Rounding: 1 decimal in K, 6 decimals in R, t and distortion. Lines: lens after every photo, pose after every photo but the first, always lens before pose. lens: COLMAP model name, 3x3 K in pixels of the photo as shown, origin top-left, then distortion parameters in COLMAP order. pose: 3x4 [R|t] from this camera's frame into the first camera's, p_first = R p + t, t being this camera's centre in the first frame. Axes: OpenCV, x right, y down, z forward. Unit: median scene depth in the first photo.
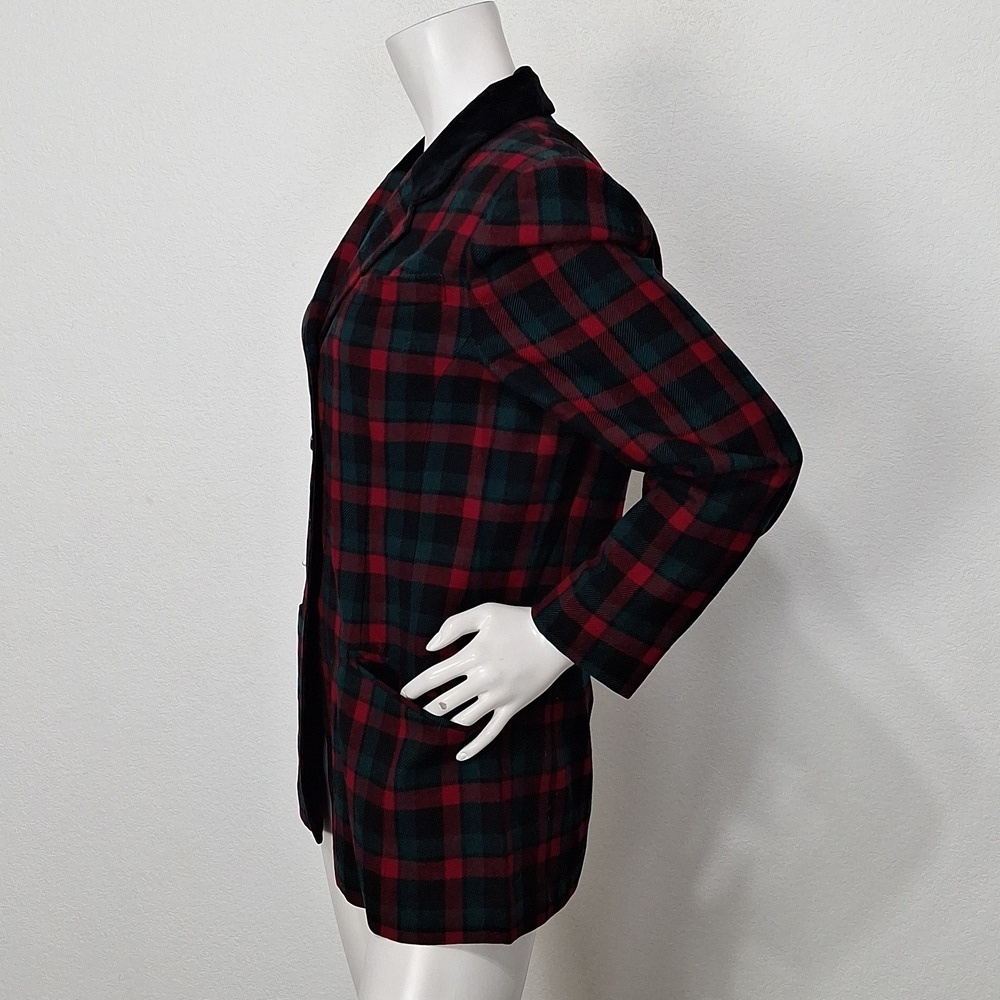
lens RADIAL K [[1496.3, 0, 533.0], [0, 1496.3, 500.9], [0, 0, 1]] dist [0.183742, -0.427341]
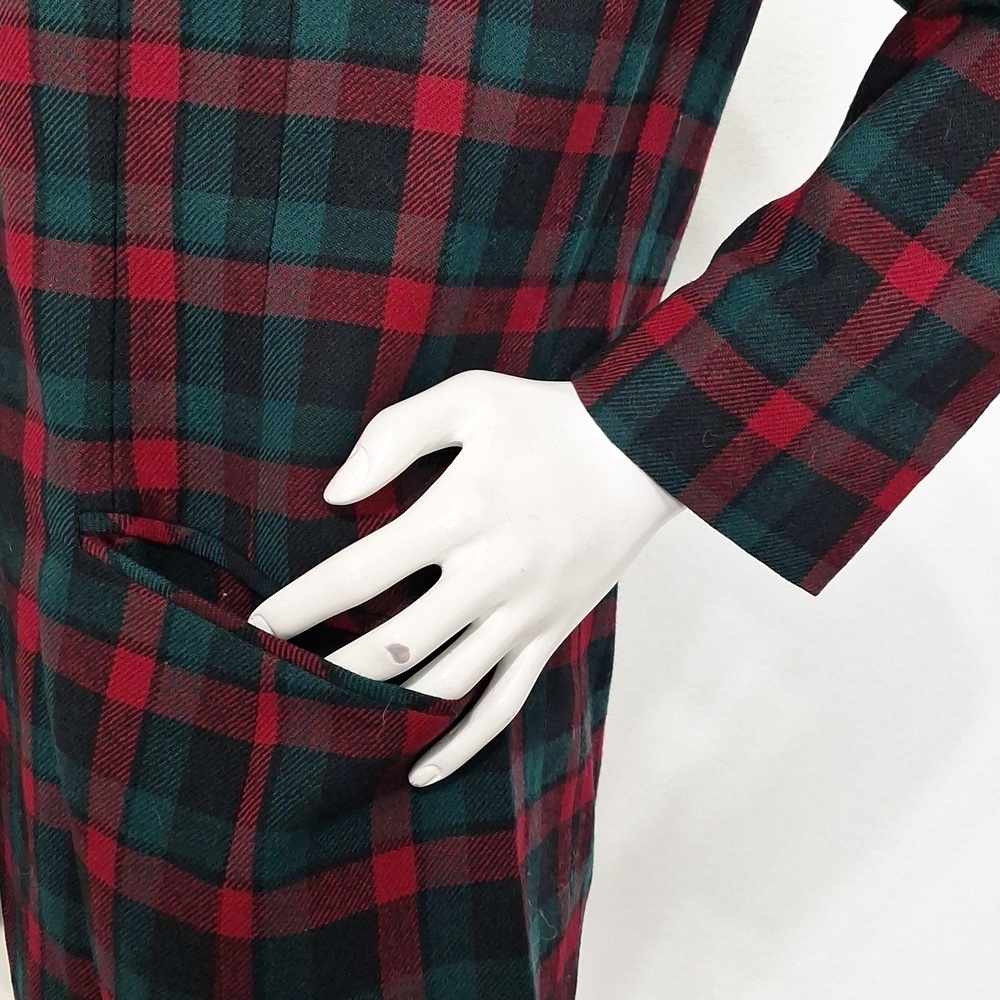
lens RADIAL K [[1496.3, 0, 533.0], [0, 1496.3, 500.9], [0, 0, 1]] dist [0.183742, -0.427341]
pose [[0.948614, -0.048976, 0.312624, -0.136327], [0.015606, 0.993989, 0.108364, 0.059927], [-0.316052, -0.097917, 0.943676, 0.635494]]
